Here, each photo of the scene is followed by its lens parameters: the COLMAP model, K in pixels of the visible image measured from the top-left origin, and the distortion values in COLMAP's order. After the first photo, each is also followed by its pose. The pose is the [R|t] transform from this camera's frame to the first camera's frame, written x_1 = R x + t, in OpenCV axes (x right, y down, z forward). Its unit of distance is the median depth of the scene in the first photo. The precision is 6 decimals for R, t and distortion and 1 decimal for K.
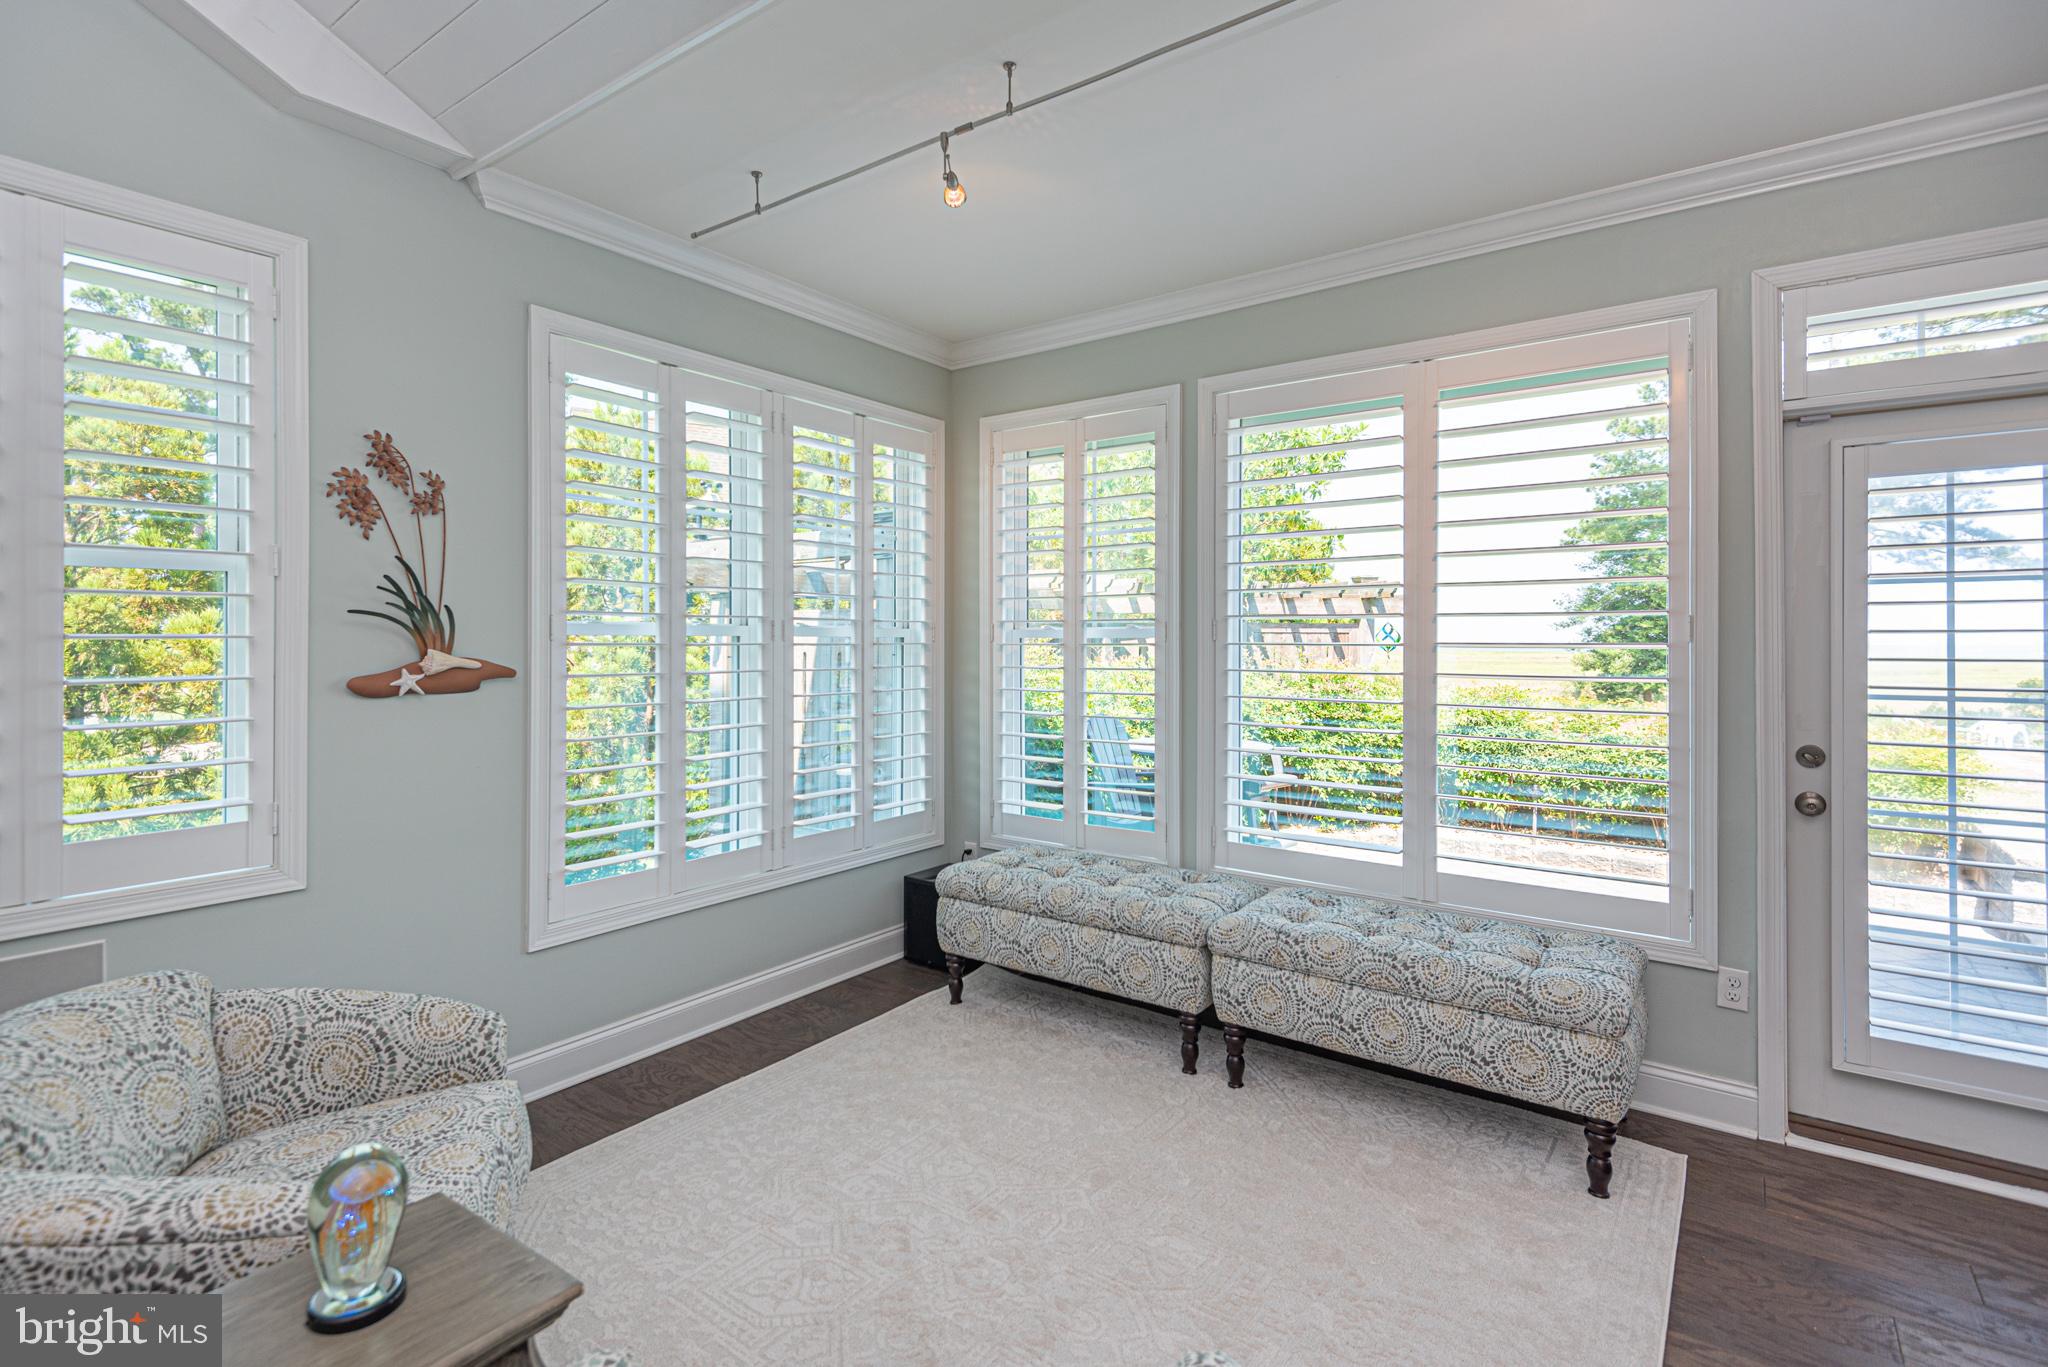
lens RADIAL K [[938.3, 0, 981.8], [0, 938.3, 637.3], [0, 0, 1]] dist [0.034213, -0.024414]
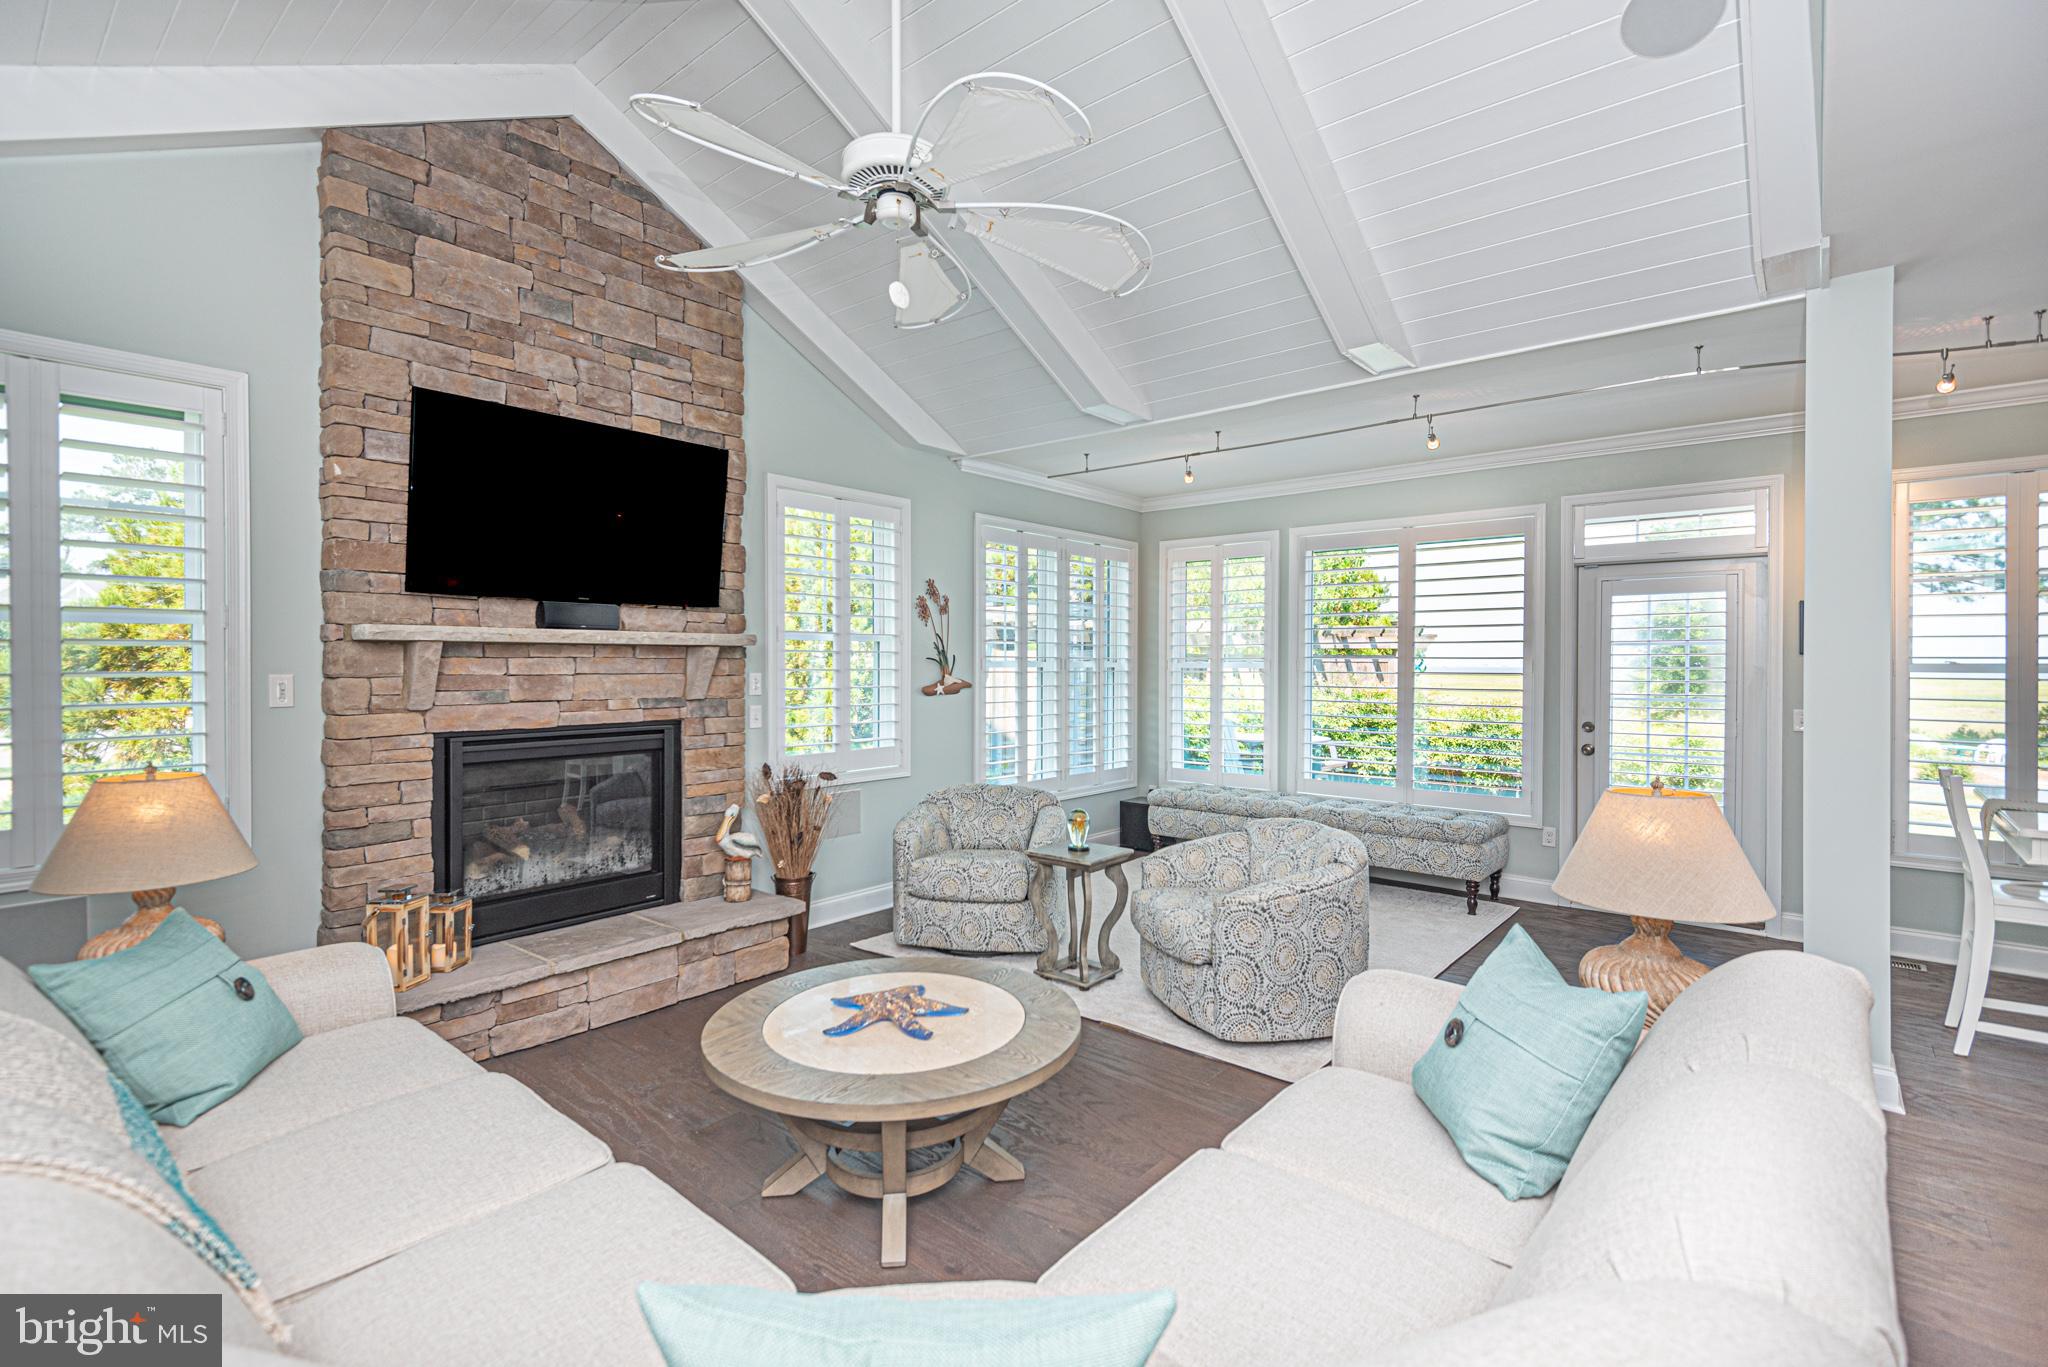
lens RADIAL K [[906.3, 0, 1010.9], [0, 906.3, 666.9], [0, 0, 1]] dist [0.032011, -0.022179]
pose [[0.999193, 0.002228, -0.040100, -0.248541], [-0.001962, 0.999976, 0.006687, -0.014178], [0.040114, -0.006603, 0.999173, -0.822890]]
